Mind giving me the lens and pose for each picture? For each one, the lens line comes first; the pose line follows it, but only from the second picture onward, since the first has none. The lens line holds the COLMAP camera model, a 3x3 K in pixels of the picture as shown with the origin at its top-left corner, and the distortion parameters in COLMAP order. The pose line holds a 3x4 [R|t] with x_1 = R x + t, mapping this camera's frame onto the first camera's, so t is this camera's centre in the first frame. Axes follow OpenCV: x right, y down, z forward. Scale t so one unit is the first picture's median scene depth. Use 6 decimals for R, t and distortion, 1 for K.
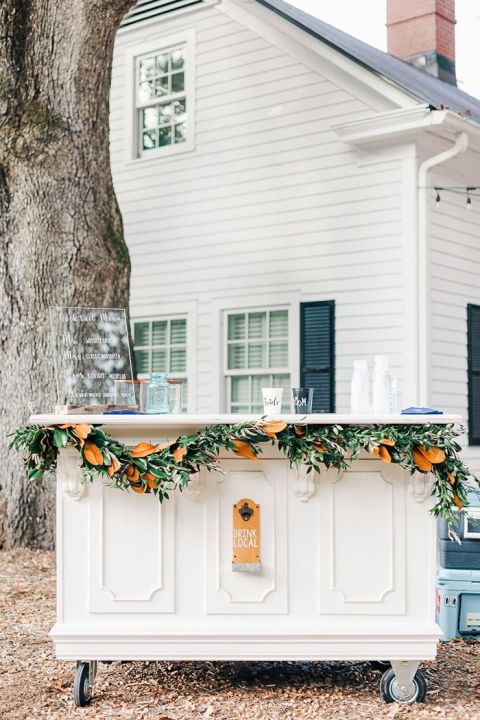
lens RADIAL K [[1173.7, 0, 239.8], [0, 1173.7, 360.3], [0, 0, 1]] dist [-0.106897, 0.000000]
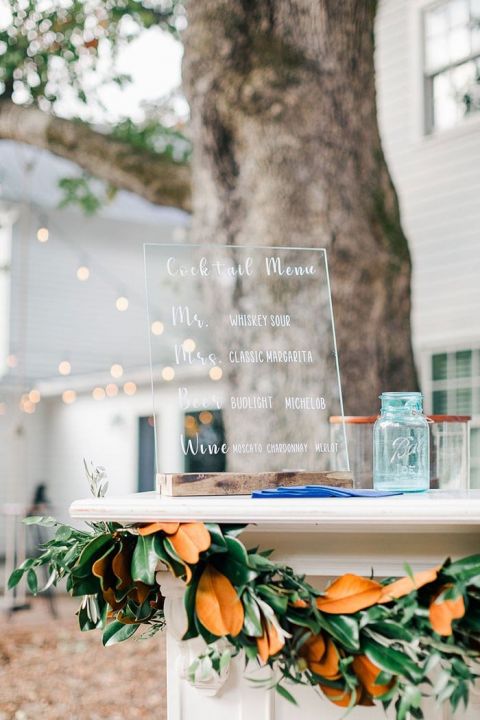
lens RADIAL K [[1173.7, 0, 241.3], [0, 1173.7, 360.4], [0, 0, 1]] dist [-0.106897, 0.000000]
pose [[0.963761, -0.023740, -0.265709, -0.014729], [0.011904, 0.998867, -0.046067, 0.018452], [0.266502, 0.041235, 0.962952, 0.626804]]
